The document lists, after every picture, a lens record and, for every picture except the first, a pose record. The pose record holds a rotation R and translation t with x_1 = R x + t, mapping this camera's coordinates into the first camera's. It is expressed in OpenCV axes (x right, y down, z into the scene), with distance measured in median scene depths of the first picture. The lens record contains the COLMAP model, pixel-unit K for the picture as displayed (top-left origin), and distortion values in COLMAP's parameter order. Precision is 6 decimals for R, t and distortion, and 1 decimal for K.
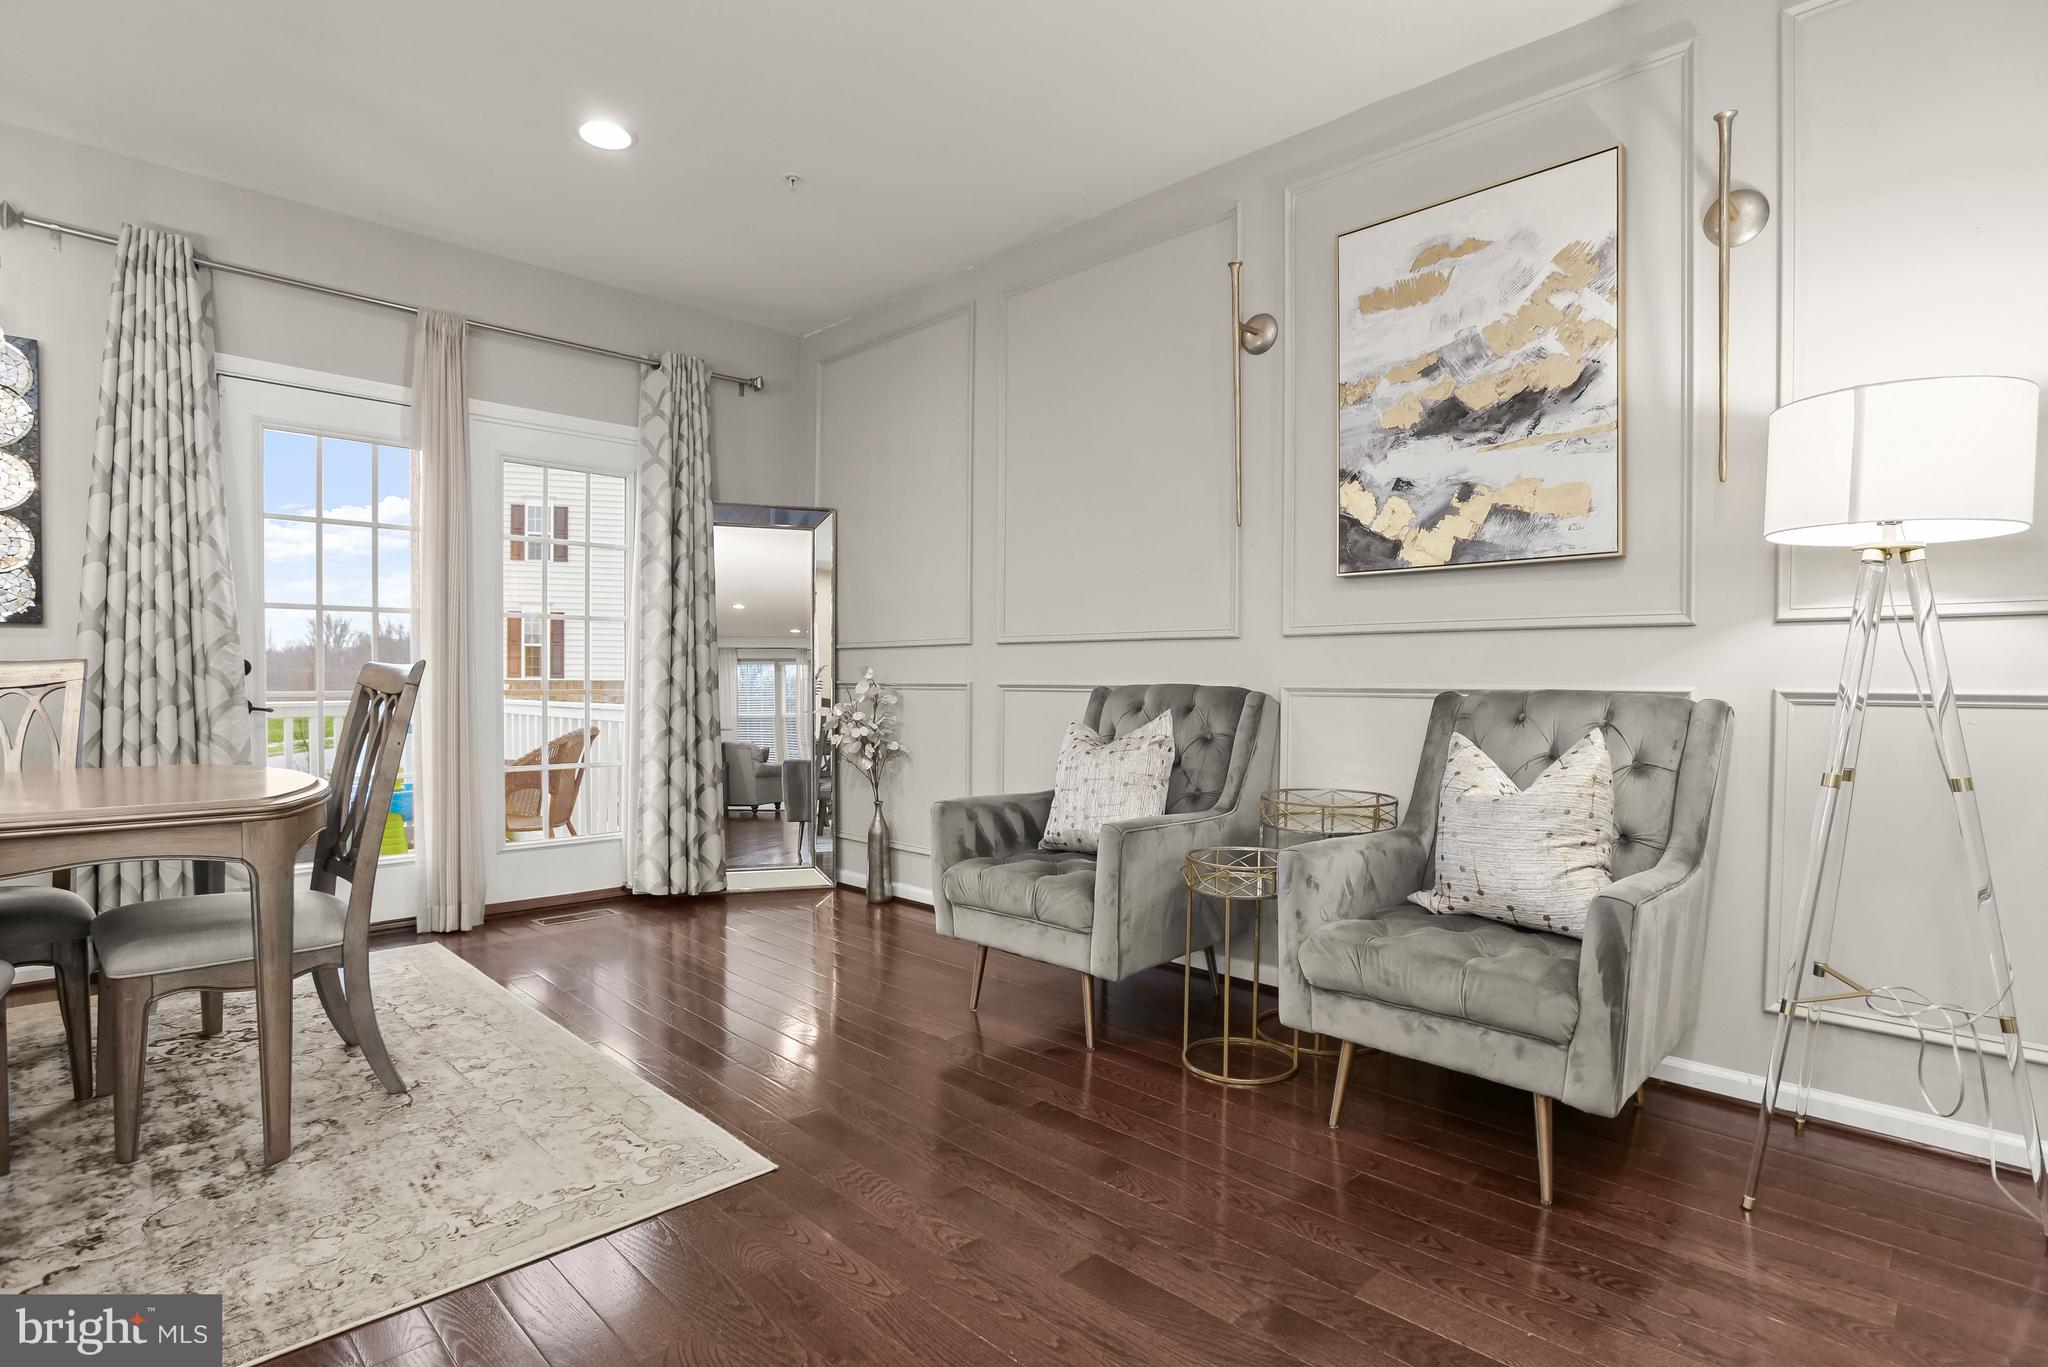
lens RADIAL K [[1009.6, 0, 1019.1], [0, 1009.6, 701.5], [0, 0, 1]] dist [-0.033108, 0.001756]
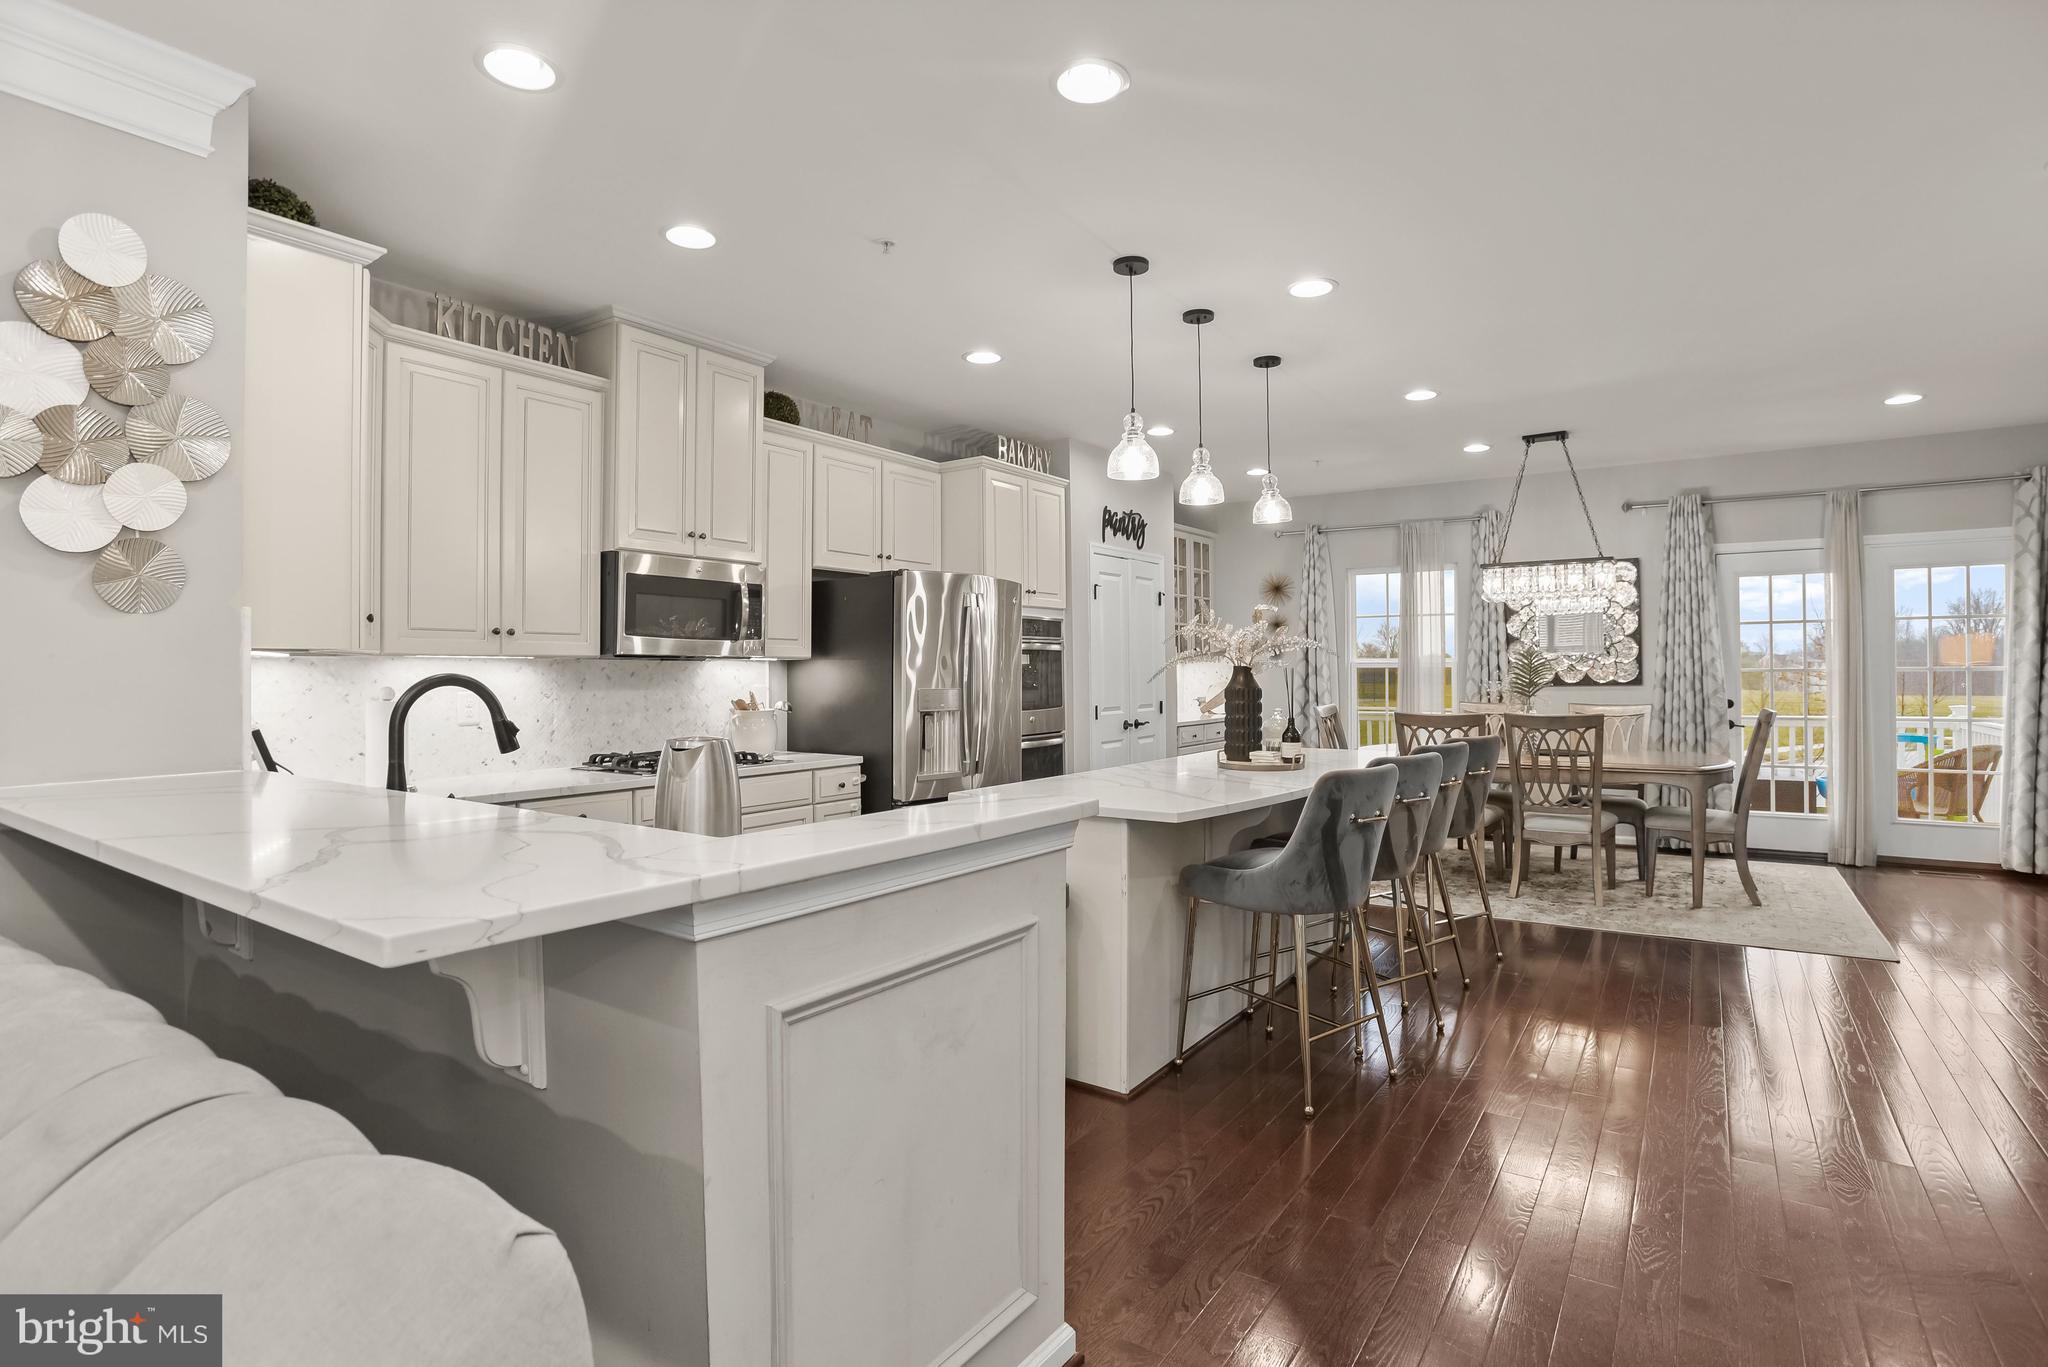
lens RADIAL K [[1015.9, 0, 1022.6], [0, 1015.9, 667.9], [0, 0, 1]] dist [-0.074317, 0.035191]
pose [[0.183078, -0.012822, -0.983015, 0.957374], [-0.012998, 0.999796, -0.015461, -0.063488], [0.983012, 0.015608, 0.182874, -0.792747]]
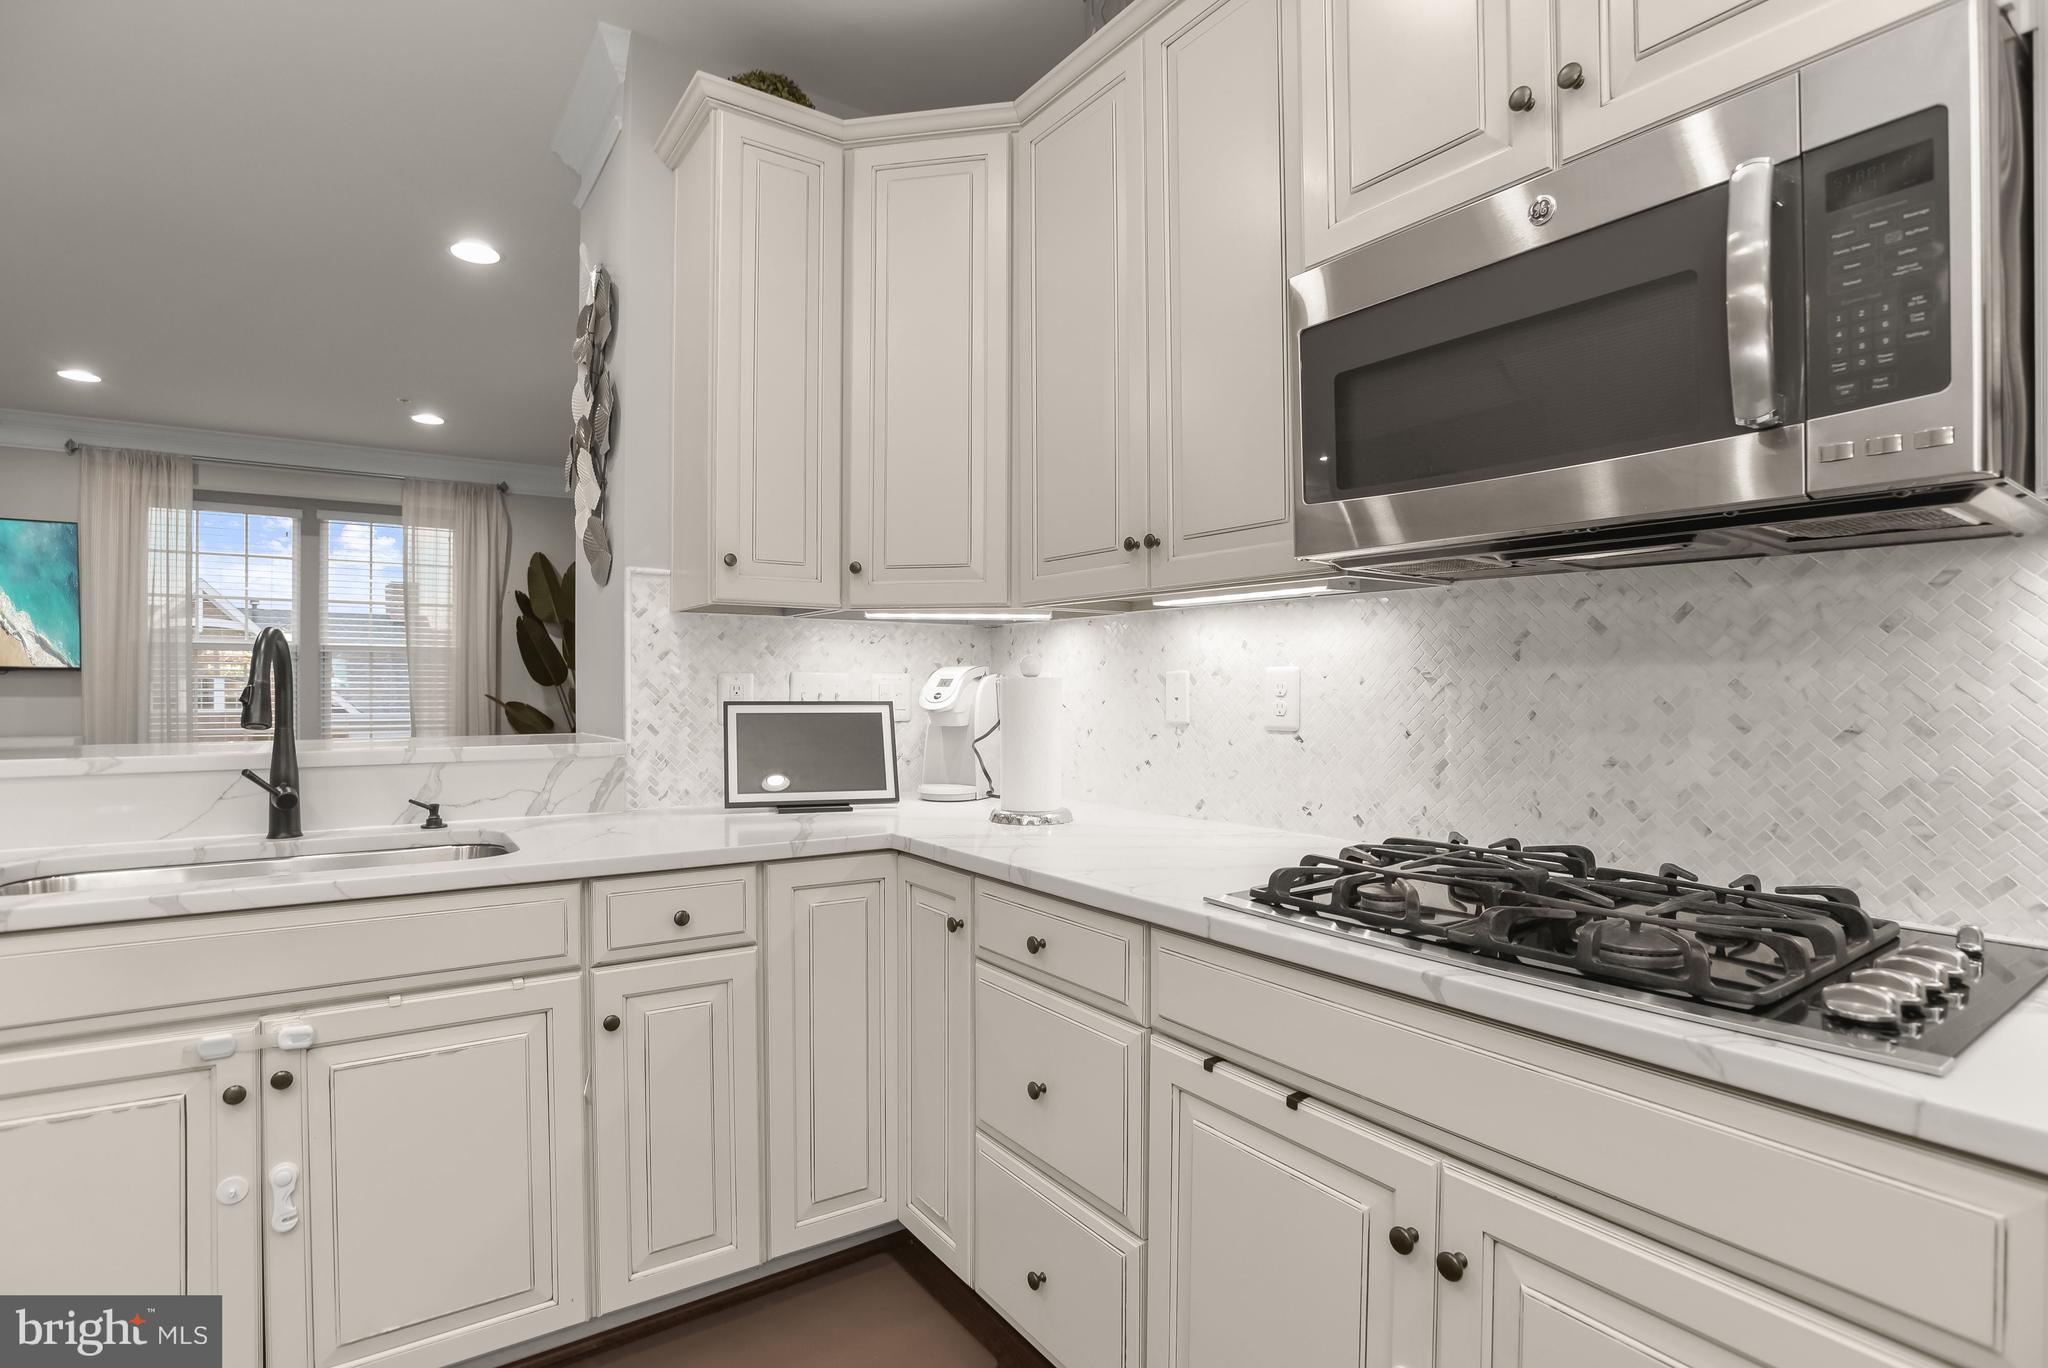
lens RADIAL K [[978.9, 0, 1025.3], [0, 978.9, 683.2], [0, 0, 1]] dist [-0.038825, 0.000136]
pose [[-0.983514, -0.009798, 0.180568, -0.322581], [-0.006901, 0.999837, 0.016665, -0.043333], [-0.180702, 0.015144, -0.983421, -0.591816]]
